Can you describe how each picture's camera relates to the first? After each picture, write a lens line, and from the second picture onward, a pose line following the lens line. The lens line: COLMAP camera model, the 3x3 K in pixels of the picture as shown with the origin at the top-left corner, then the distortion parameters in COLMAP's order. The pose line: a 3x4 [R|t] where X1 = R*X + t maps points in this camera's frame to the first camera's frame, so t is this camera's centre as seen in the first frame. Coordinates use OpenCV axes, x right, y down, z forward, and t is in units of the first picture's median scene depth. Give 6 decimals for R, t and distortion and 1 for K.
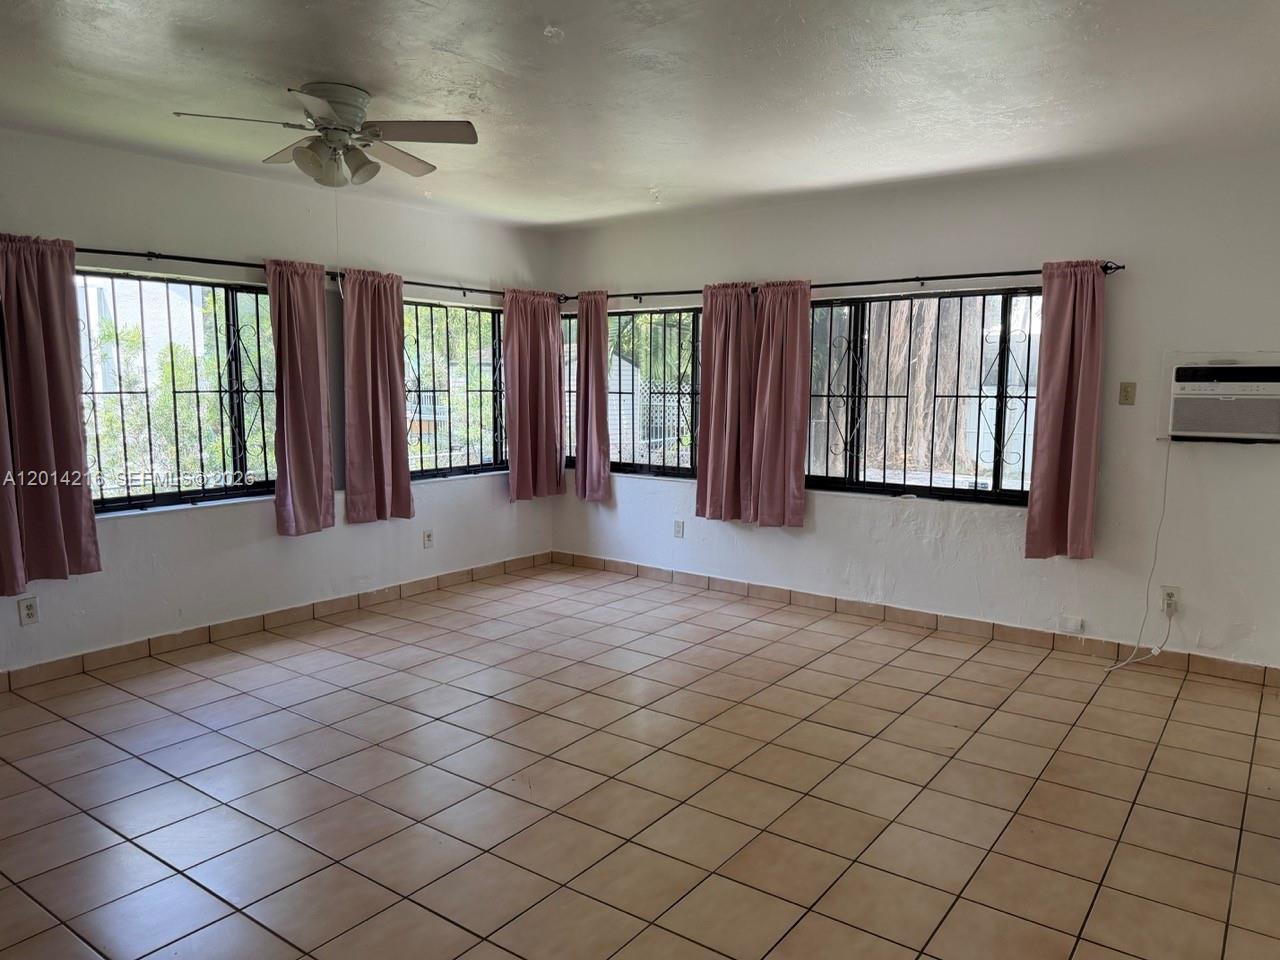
lens RADIAL K [[884.1, 0, 644.3], [0, 884.1, 486.8], [0, 0, 1]] dist [0.049586, -0.075001]
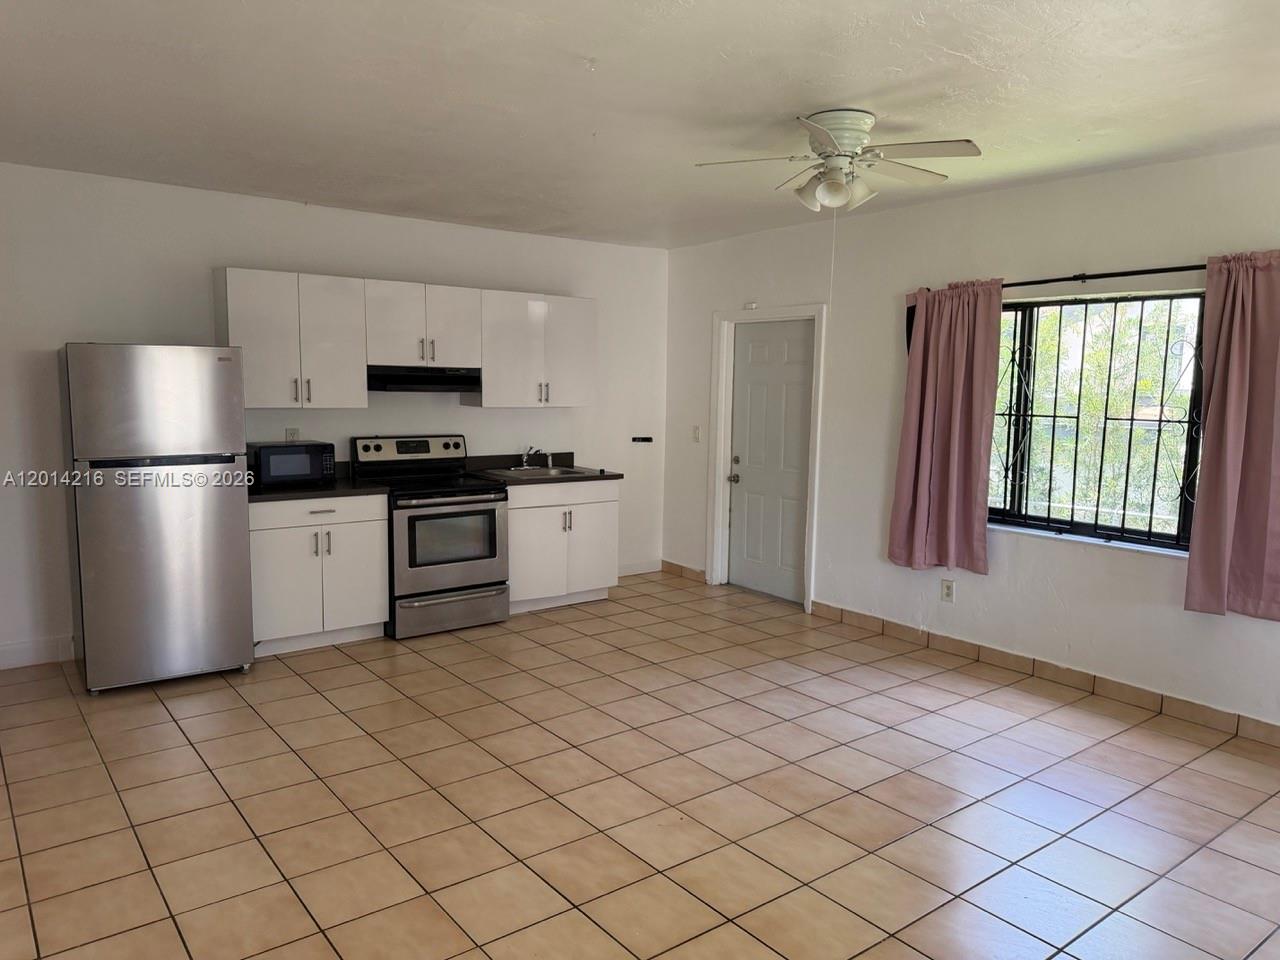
lens RADIAL K [[884.1, 0, 629.0], [0, 884.1, 475.8], [0, 0, 1]] dist [0.049586, -0.075001]
pose [[-0.294765, 0.089636, -0.951356, 0.483207], [-0.132936, 0.982063, 0.133718, -0.099218], [0.946278, 0.165885, -0.277562, 0.744494]]
